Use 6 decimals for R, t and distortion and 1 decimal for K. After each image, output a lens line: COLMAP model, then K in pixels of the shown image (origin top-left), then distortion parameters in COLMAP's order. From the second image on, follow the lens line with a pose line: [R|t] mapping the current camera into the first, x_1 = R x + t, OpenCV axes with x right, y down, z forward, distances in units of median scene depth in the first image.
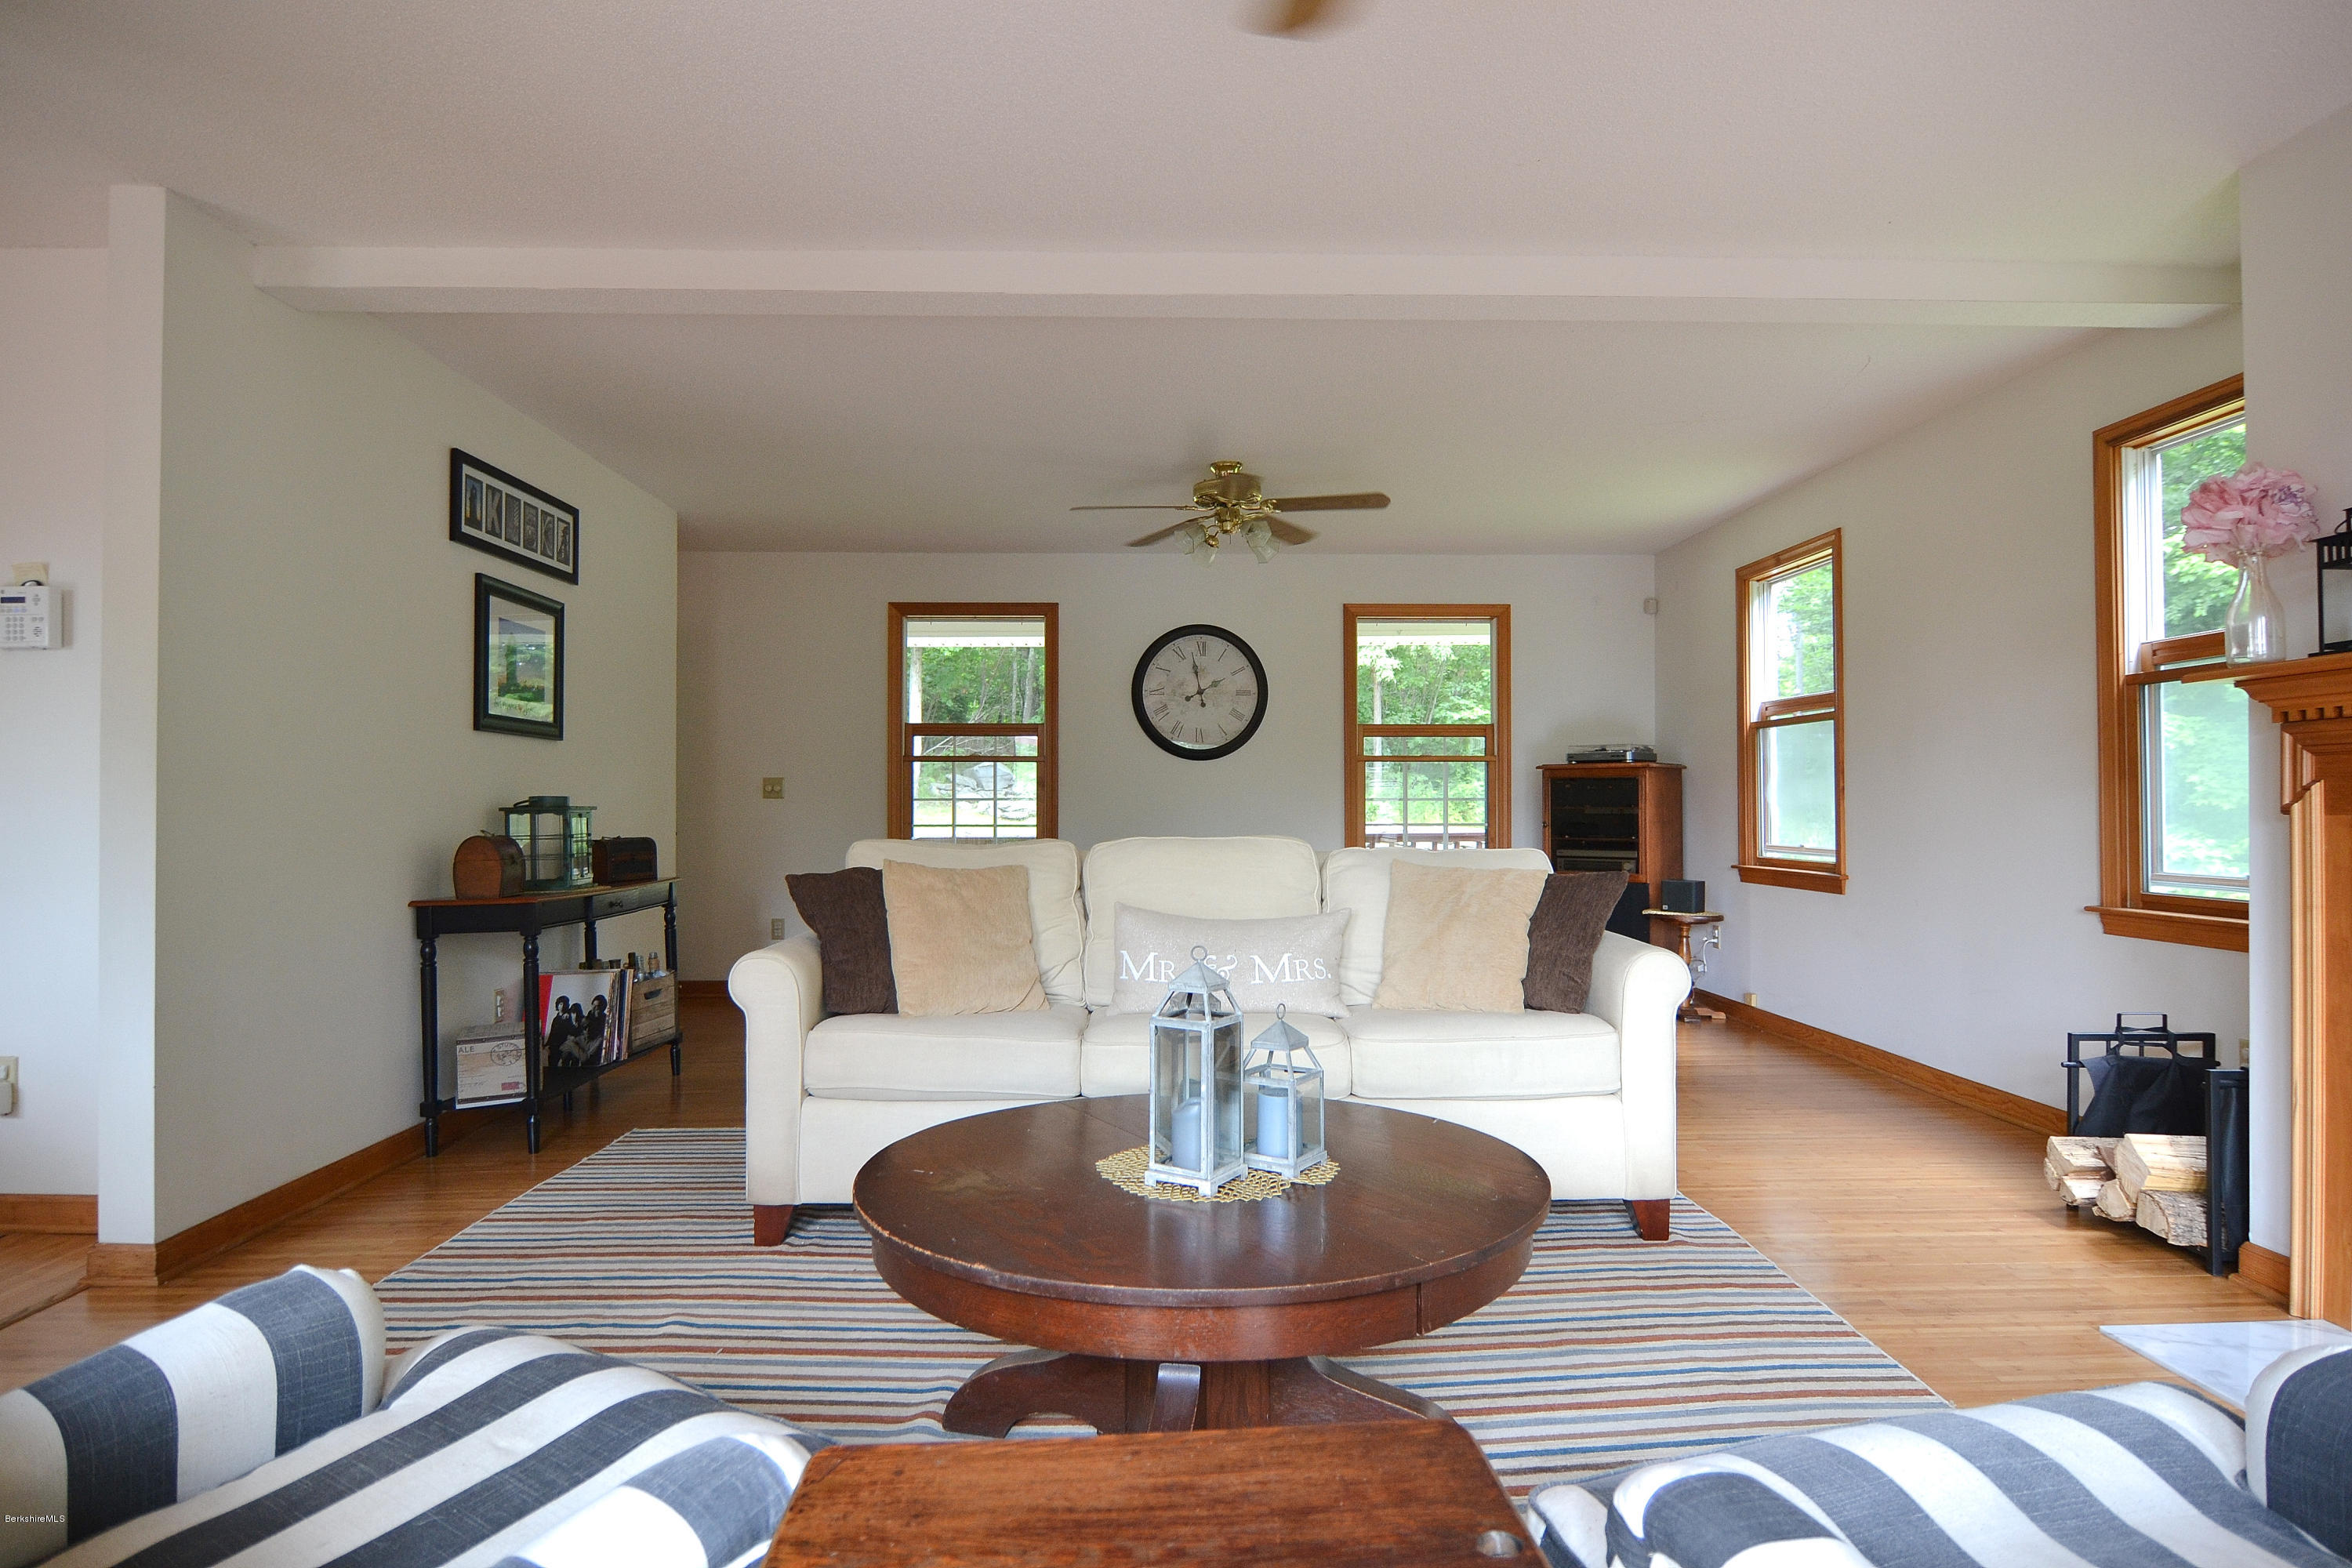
lens RADIAL K [[1308.6, 0, 1181.8], [0, 1308.6, 791.5], [0, 0, 1]] dist [-0.011770, -0.001903]
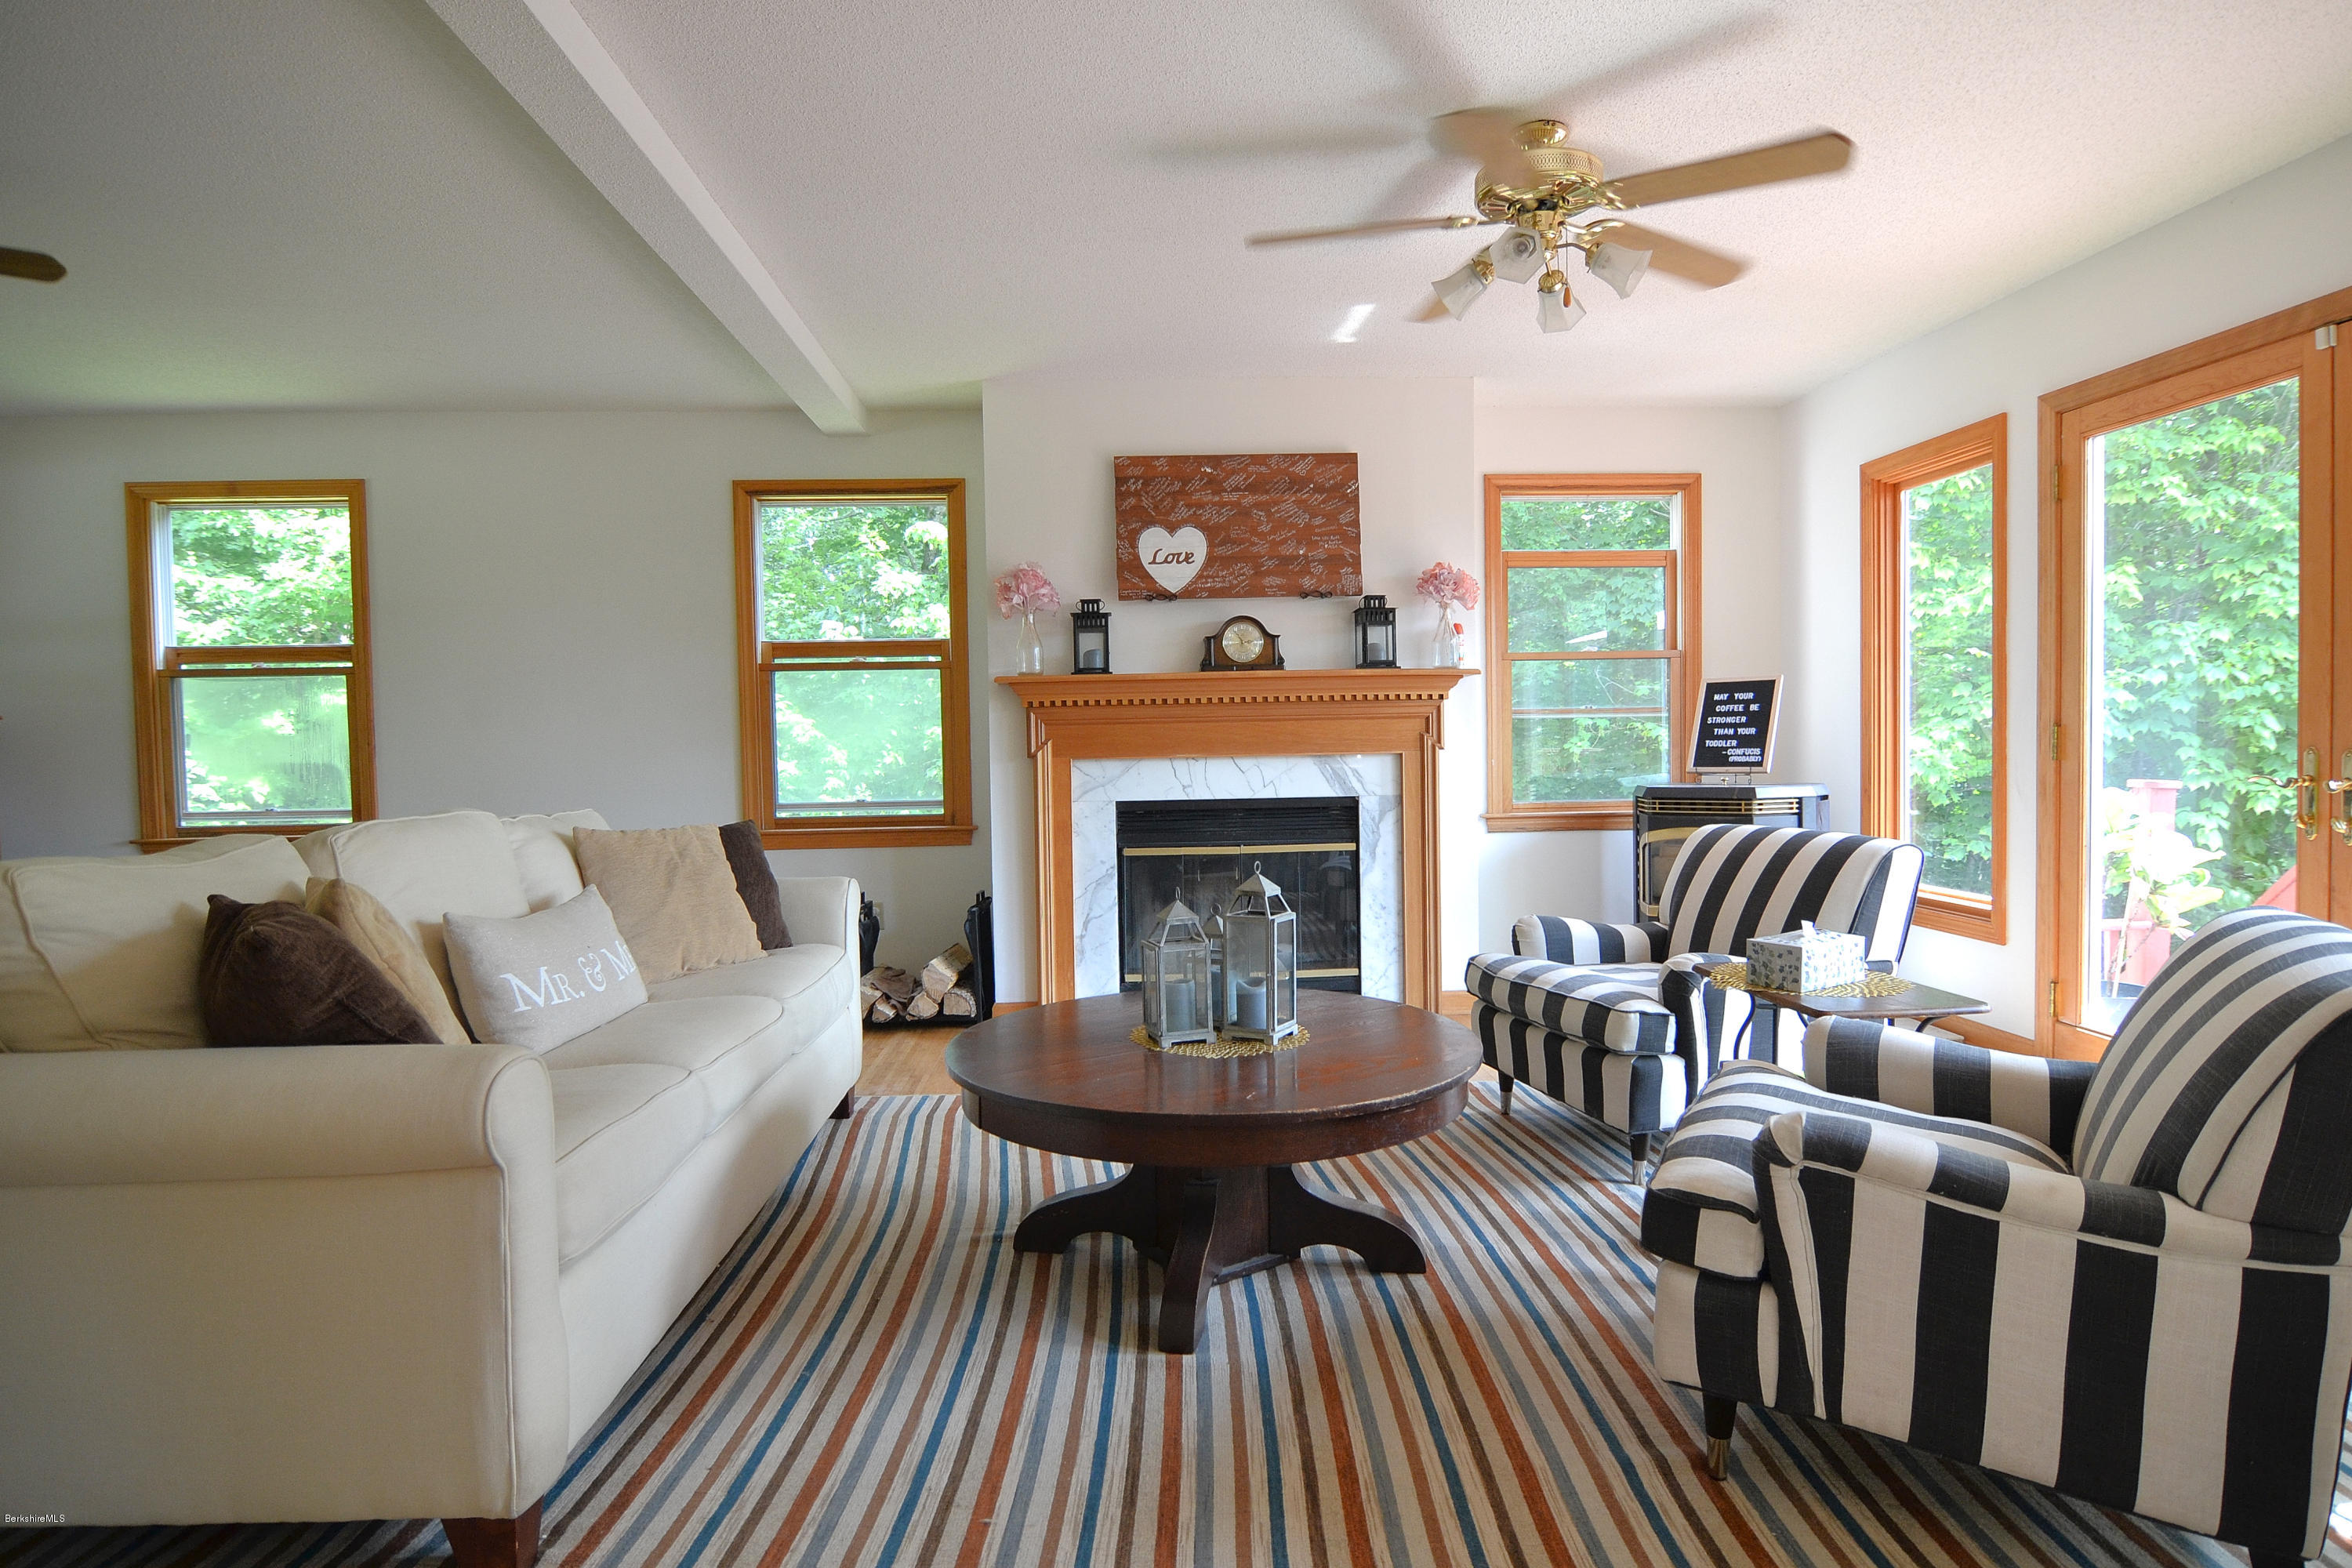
lens RADIAL K [[1281.3, 0, 1185.4], [0, 1281.3, 782.7], [0, 0, 1]] dist [-0.011485, -0.003447]
pose [[-0.042014, -0.028800, 0.998702, -0.678745], [0.007745, 0.999545, 0.029150, 0.001441], [-0.999087, 0.008959, -0.041772, 0.607520]]
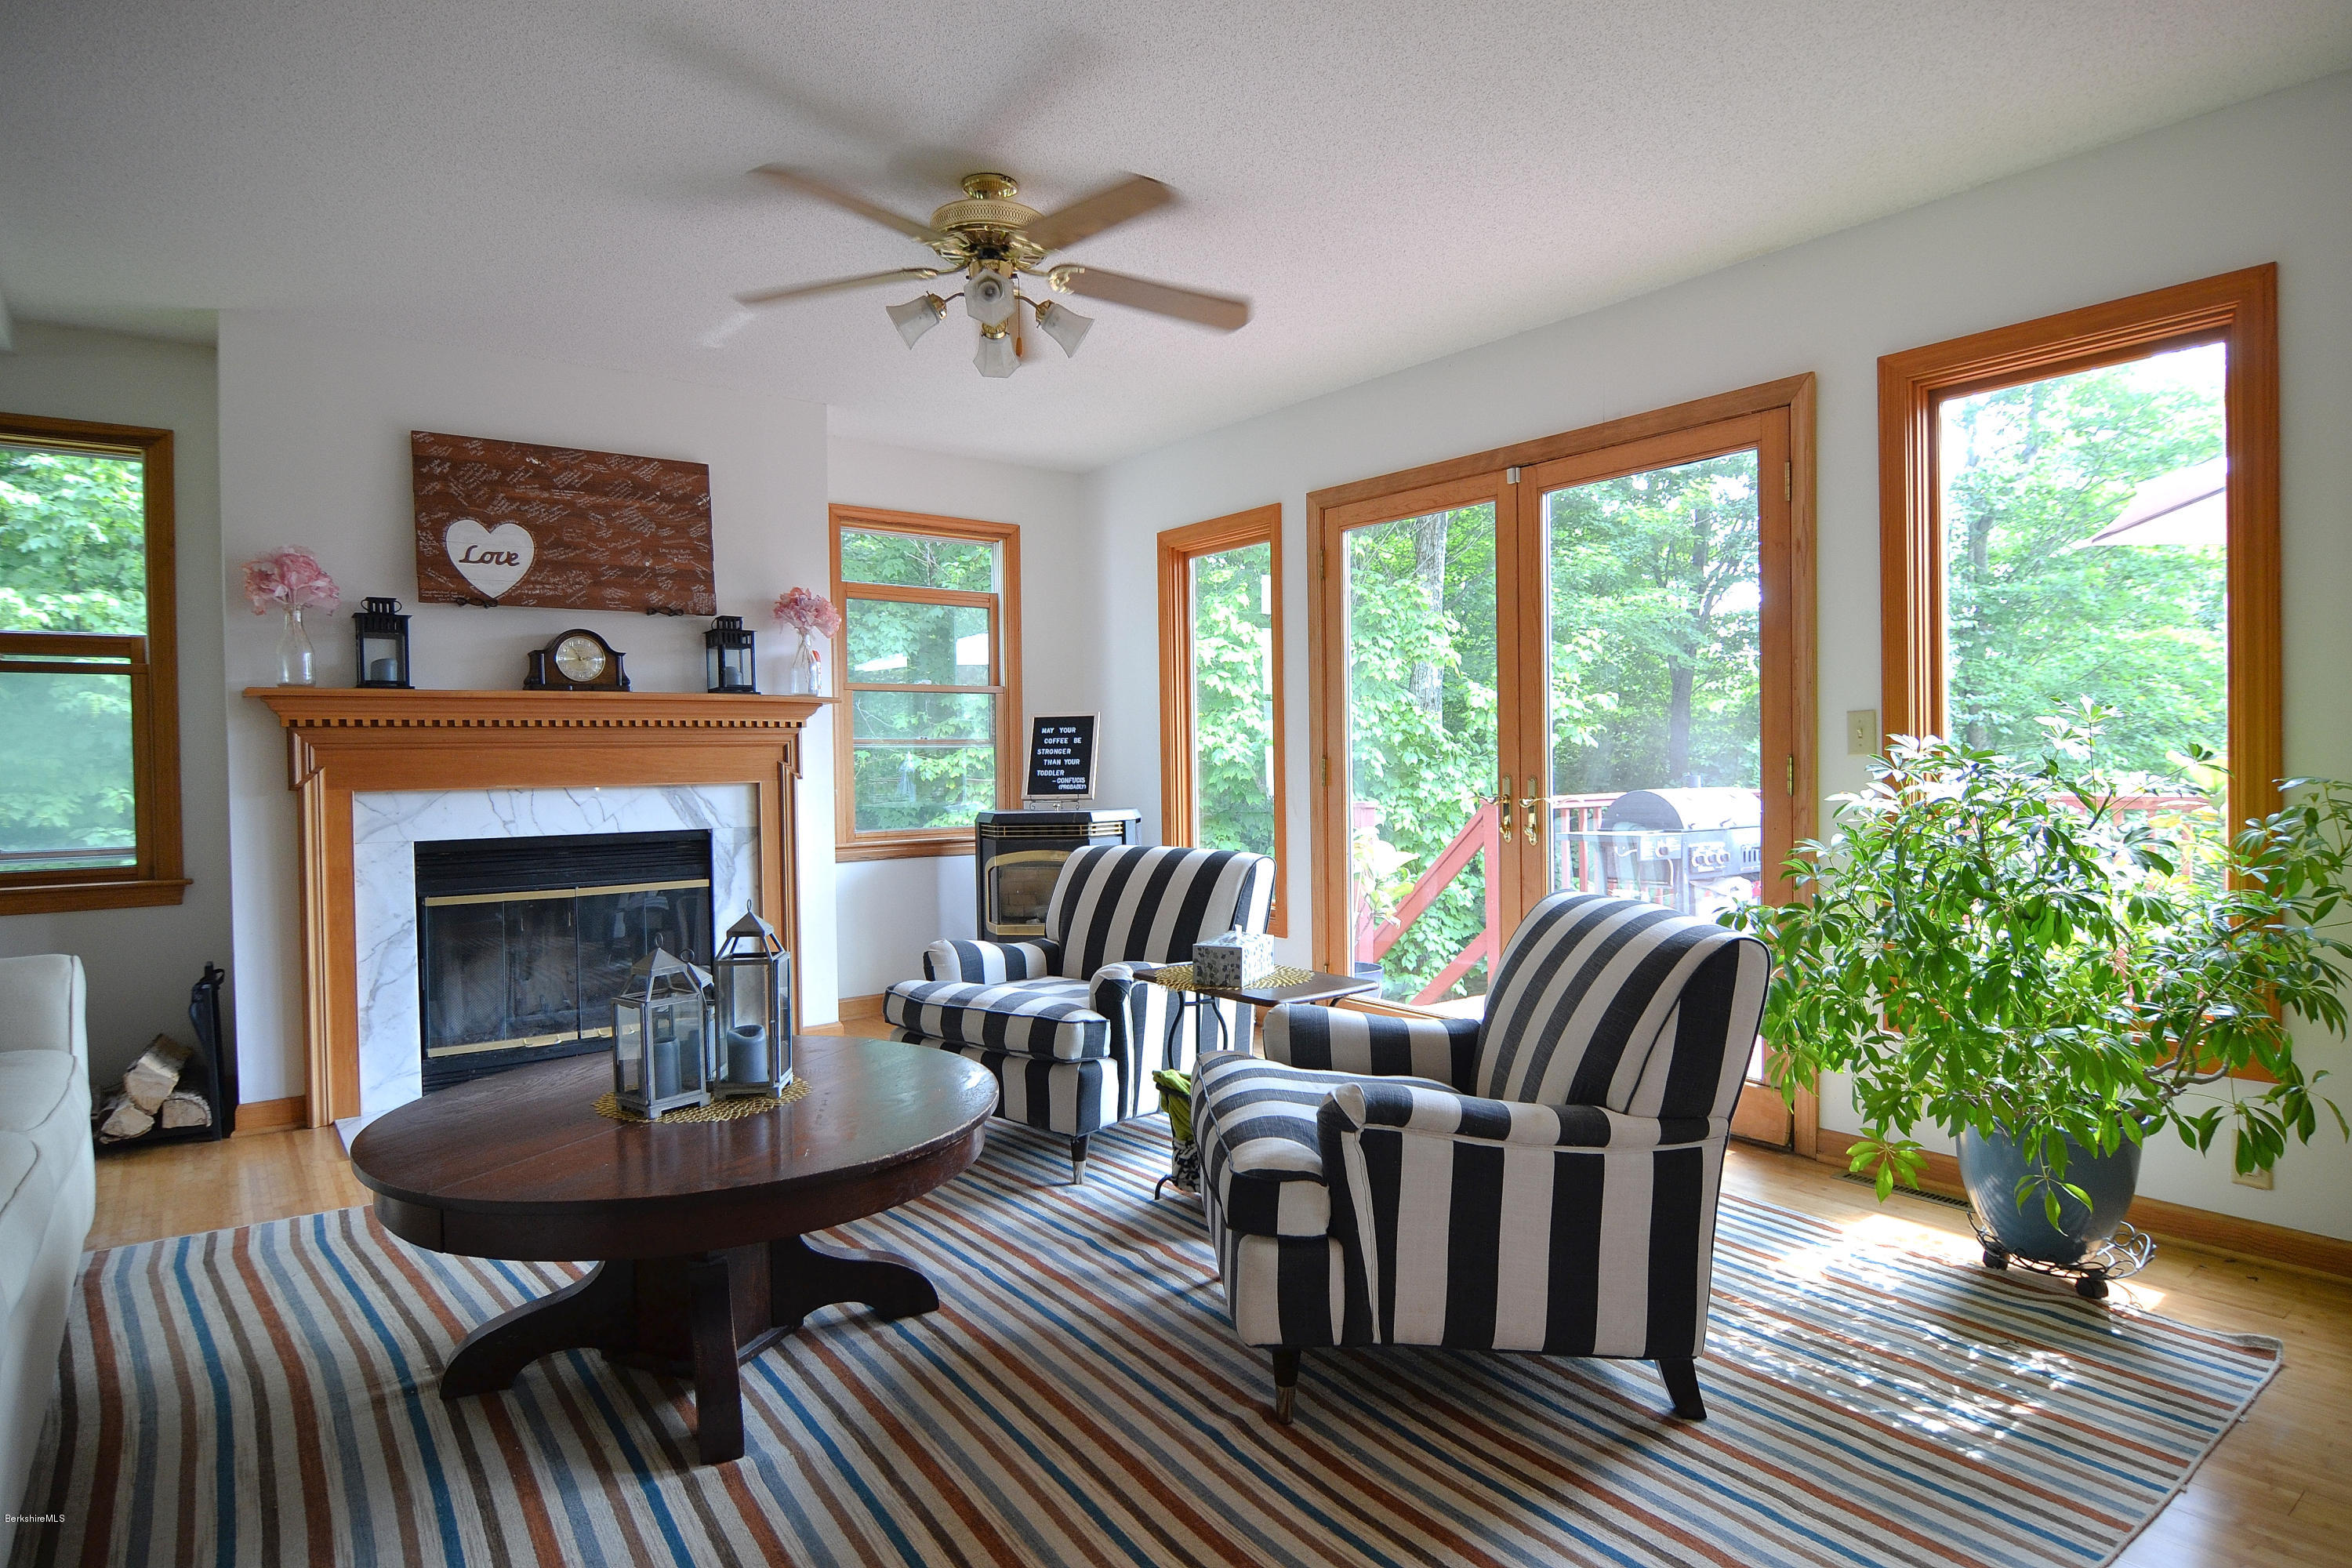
lens RADIAL K [[1266.8, 0, 1176.0], [0, 1266.8, 784.0], [0, 0, 1]] dist [-0.004050, -0.013107]
pose [[-0.590847, -0.003588, 0.806775, -0.621031], [0.007604, 0.999921, 0.010016, 0.003060], [-0.806748, 0.012053, -0.590773, 0.733781]]
